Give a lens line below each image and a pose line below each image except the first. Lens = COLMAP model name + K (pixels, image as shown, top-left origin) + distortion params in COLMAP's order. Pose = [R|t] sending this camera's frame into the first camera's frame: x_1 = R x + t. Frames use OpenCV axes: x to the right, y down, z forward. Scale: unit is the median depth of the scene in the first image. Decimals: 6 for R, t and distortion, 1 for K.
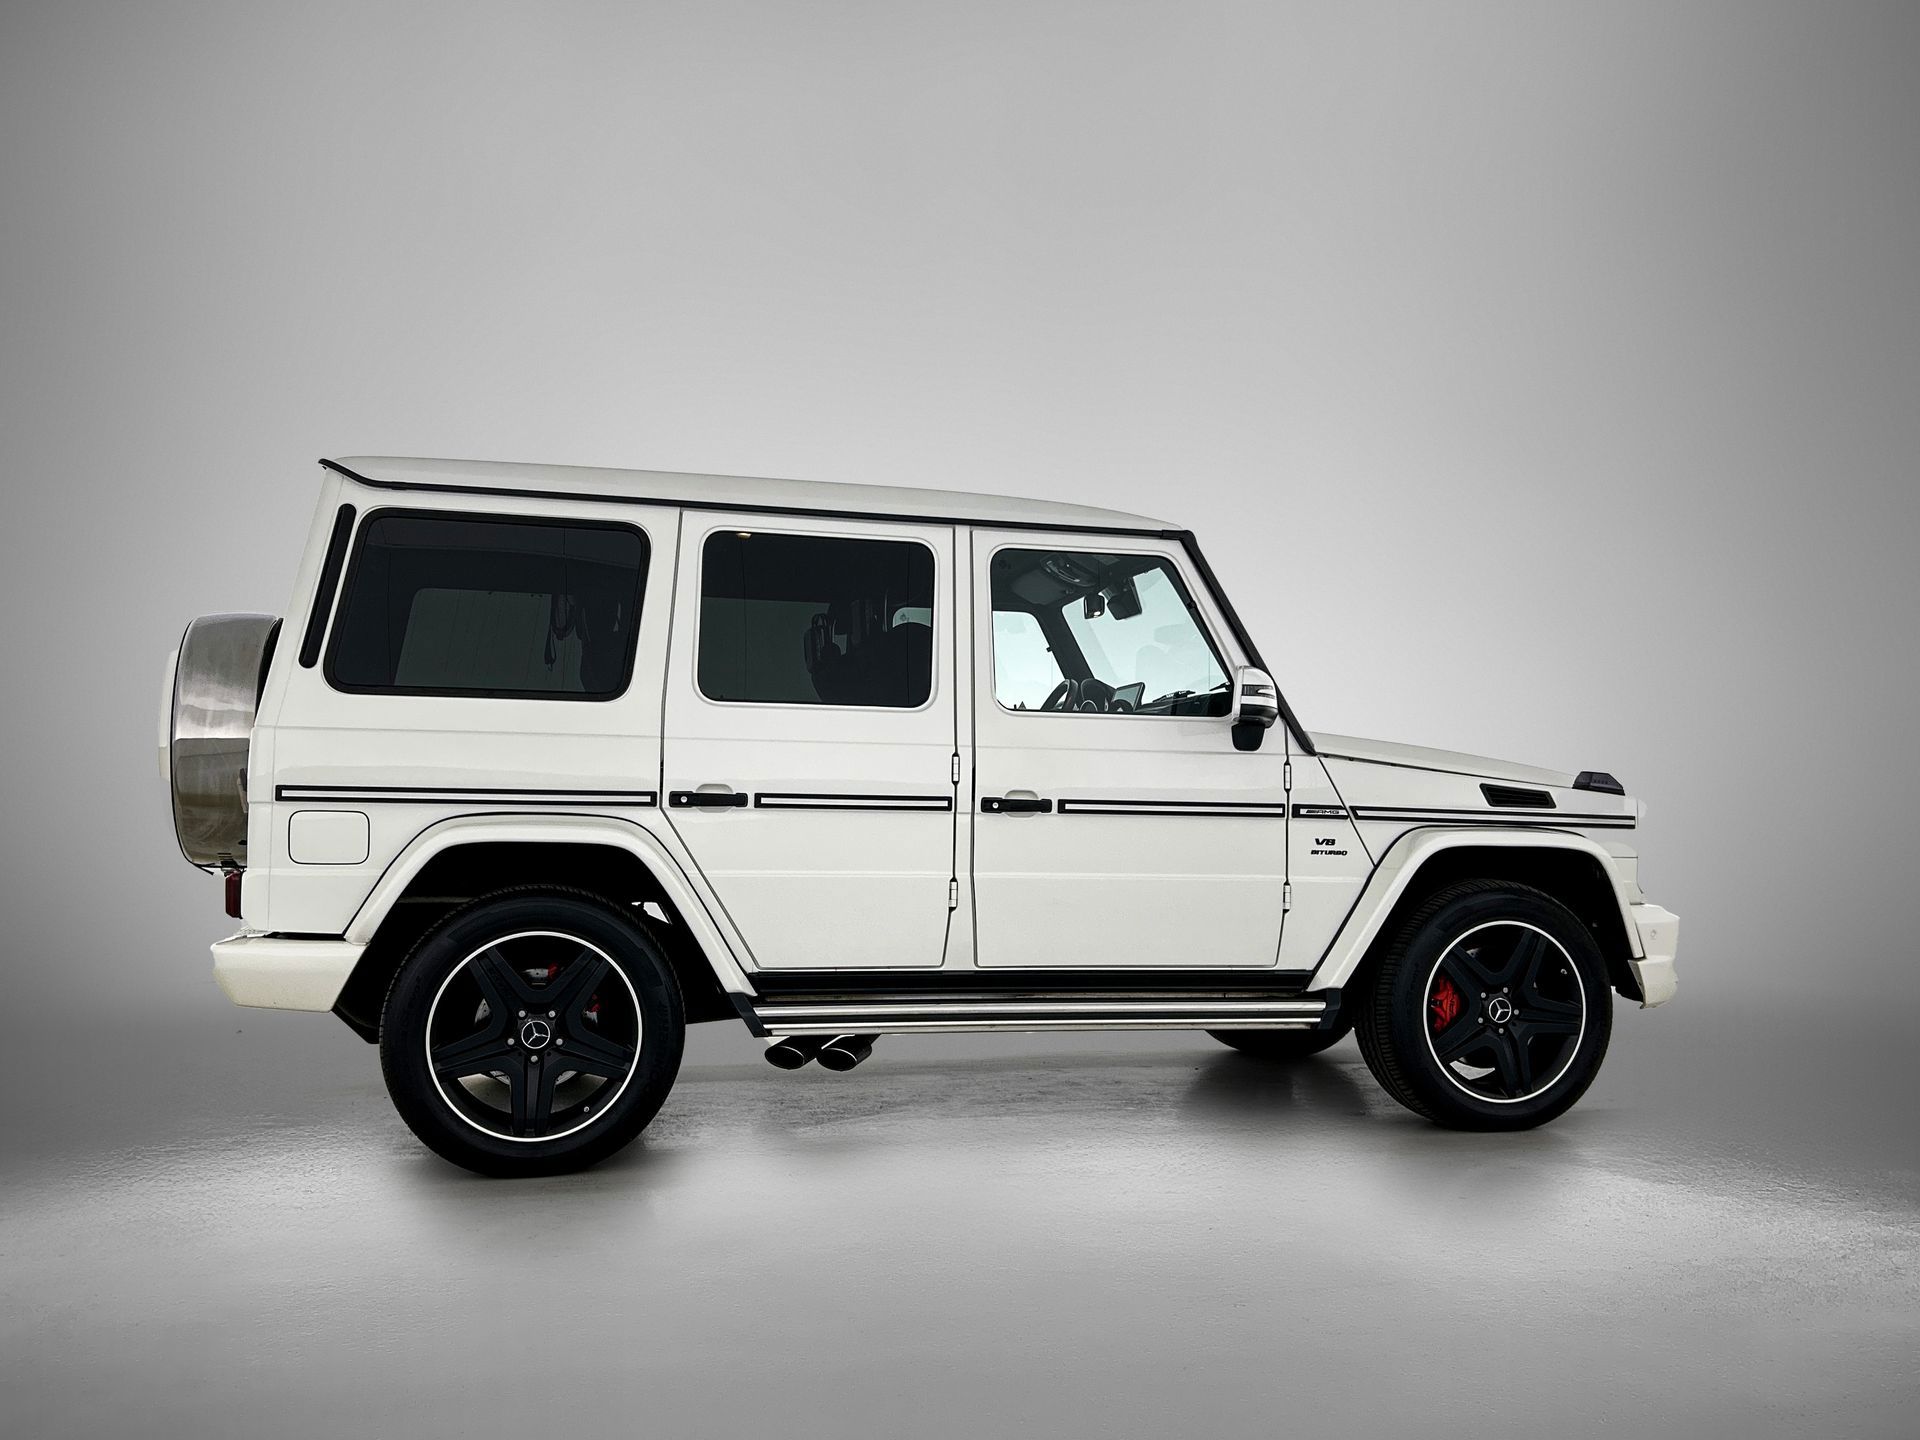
lens RADIAL K [[1535.3, 0, 956.9], [0, 1535.3, 720.0], [0, 0, 1]] dist [0.090966, -0.139787]
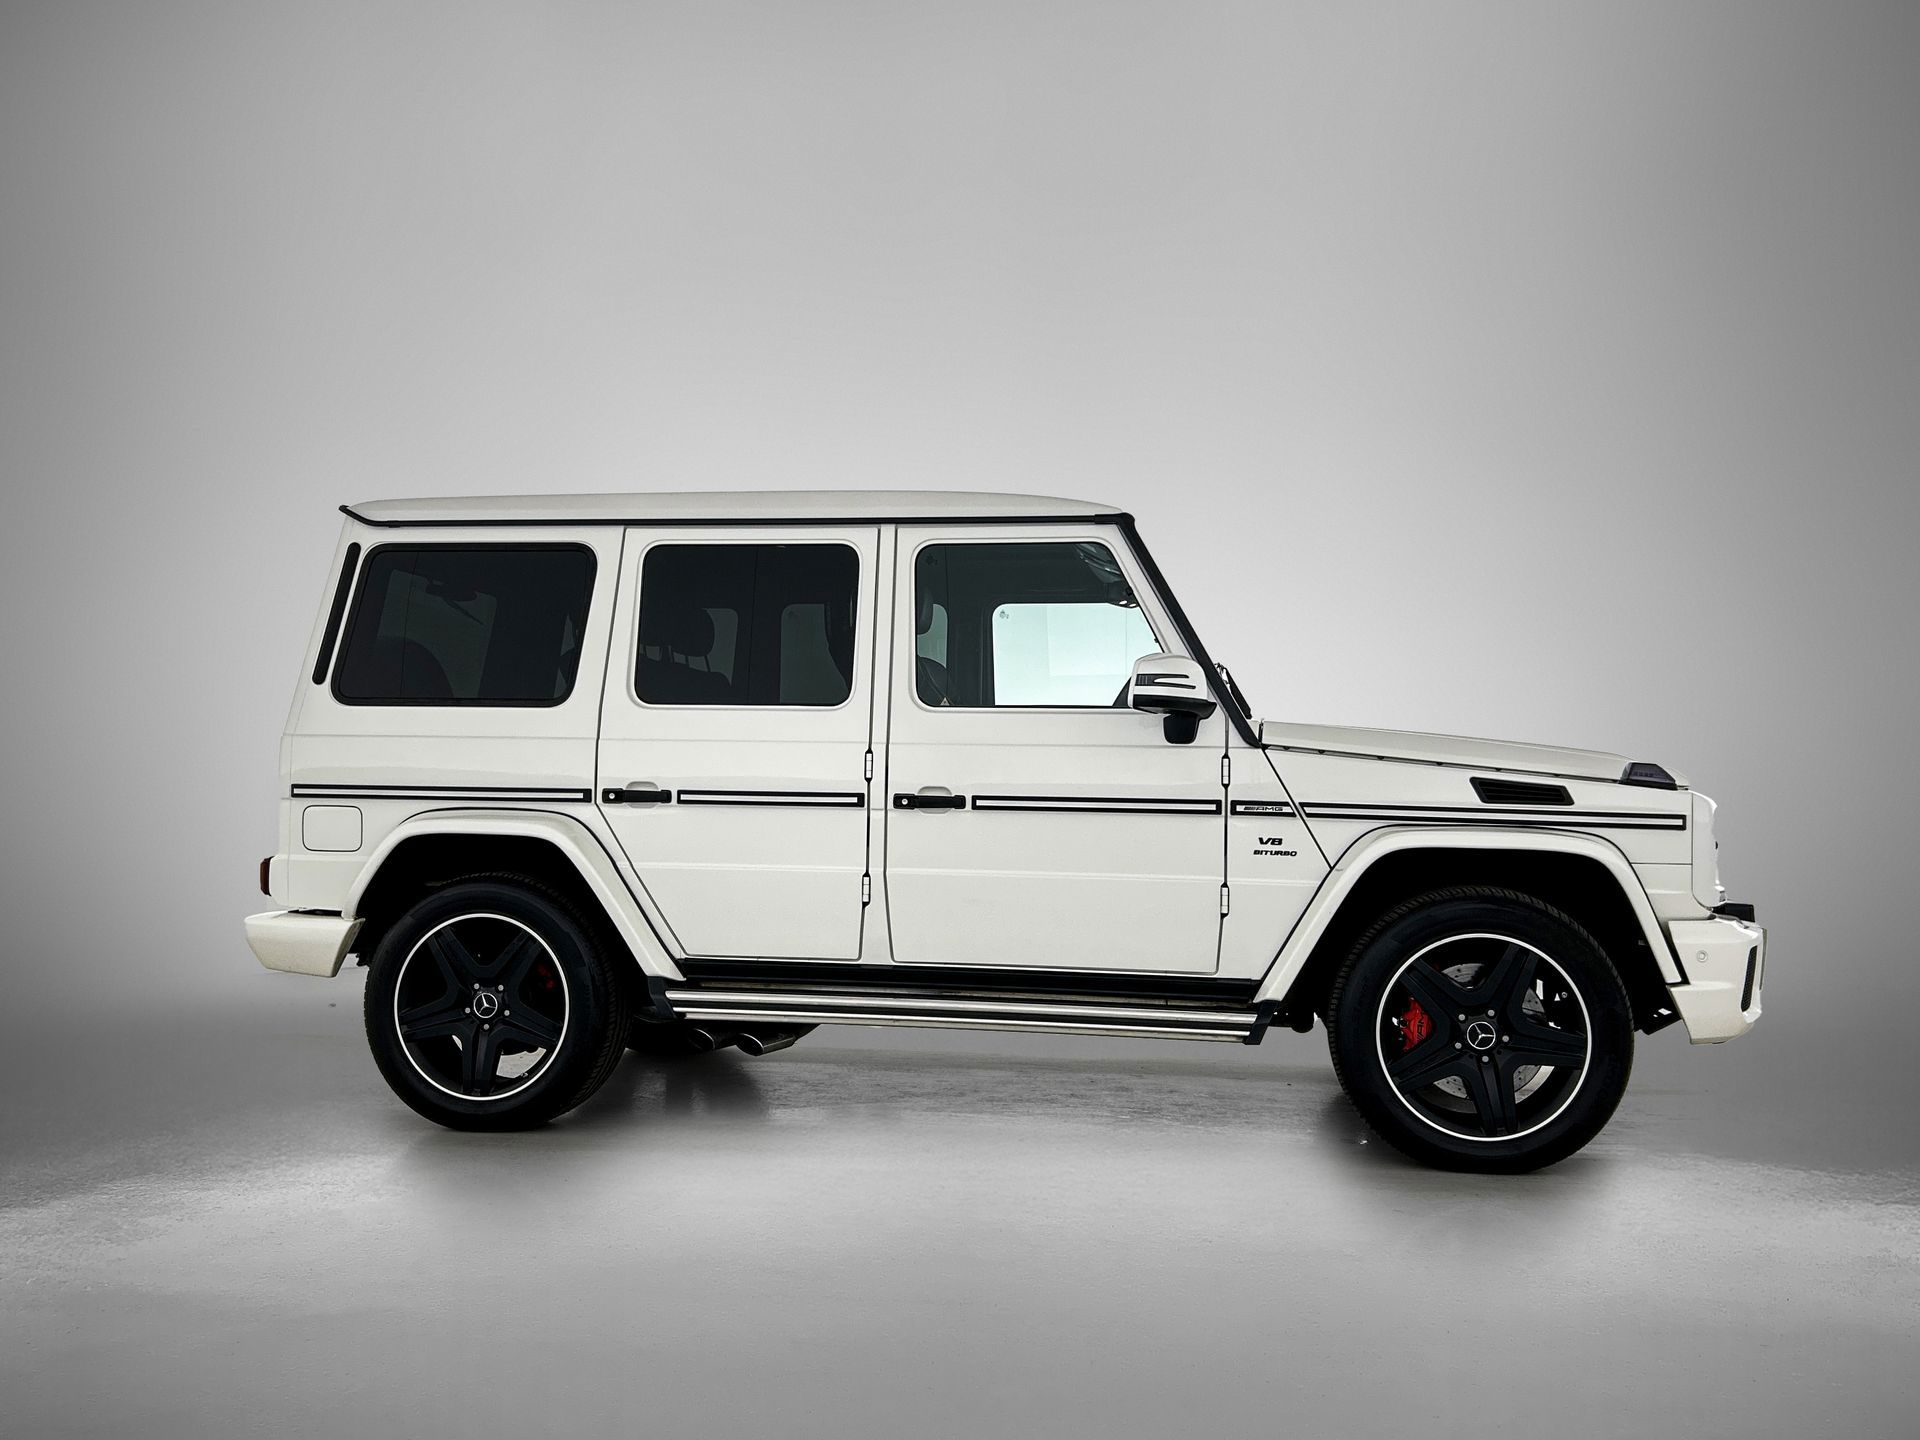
lens RADIAL K [[1471.5, 0, 991.3], [0, 1471.5, 742.6], [0, 0, 1]] dist [0.057718, -0.009497]
pose [[0.928669, -0.015676, -0.370577, 0.426858], [0.018496, 0.999821, 0.004056, 0.014004], [0.370447, -0.010621, 0.928793, 0.127653]]
